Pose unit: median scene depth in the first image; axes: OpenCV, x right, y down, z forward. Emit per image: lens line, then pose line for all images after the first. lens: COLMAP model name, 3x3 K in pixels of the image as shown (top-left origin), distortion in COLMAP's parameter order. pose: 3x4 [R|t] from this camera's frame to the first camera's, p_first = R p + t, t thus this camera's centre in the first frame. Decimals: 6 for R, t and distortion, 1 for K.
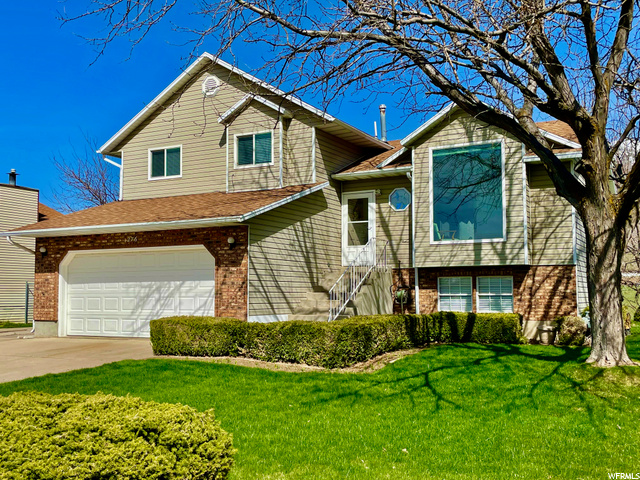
lens RADIAL K [[677.0, 0, 318.4], [0, 677.0, 240.0], [0, 0, 1]] dist [0.087187, 0.000000]
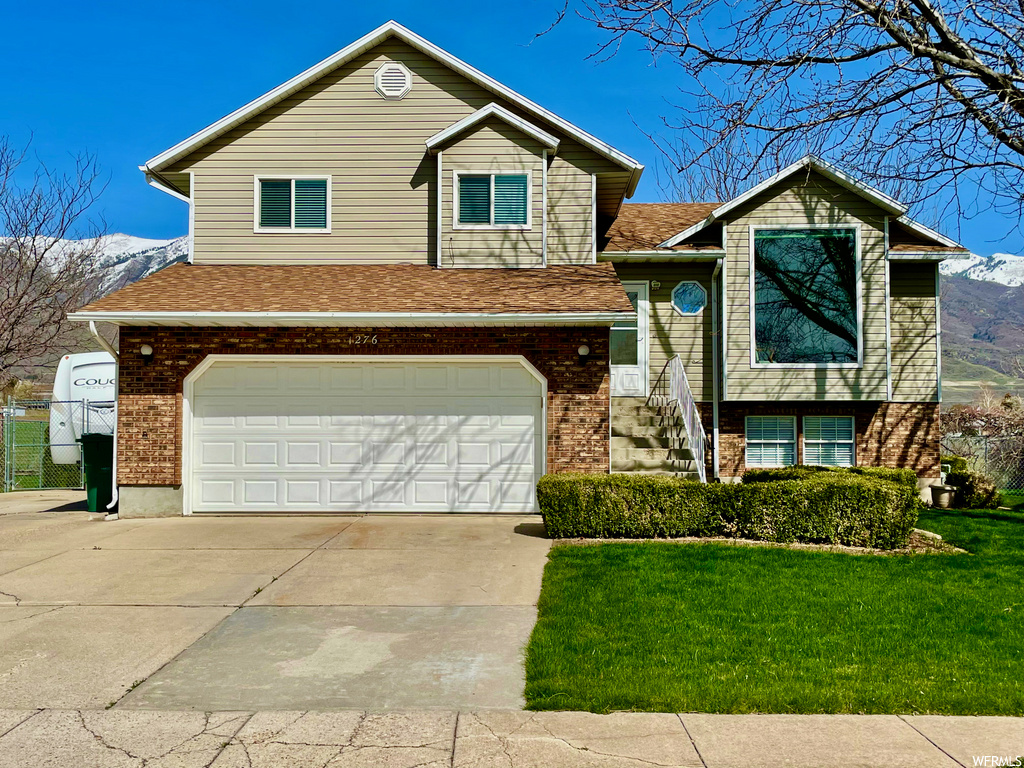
lens RADIAL K [[1083.2, 0, 509.4], [0, 1083.2, 383.6], [0, 0, 1]] dist [0.087187, 0.000000]
pose [[0.891011, 0.030532, 0.452955, -0.542861], [-0.041907, 0.999007, 0.015097, 0.015725], [-0.452044, -0.032434, 0.891406, 0.132904]]
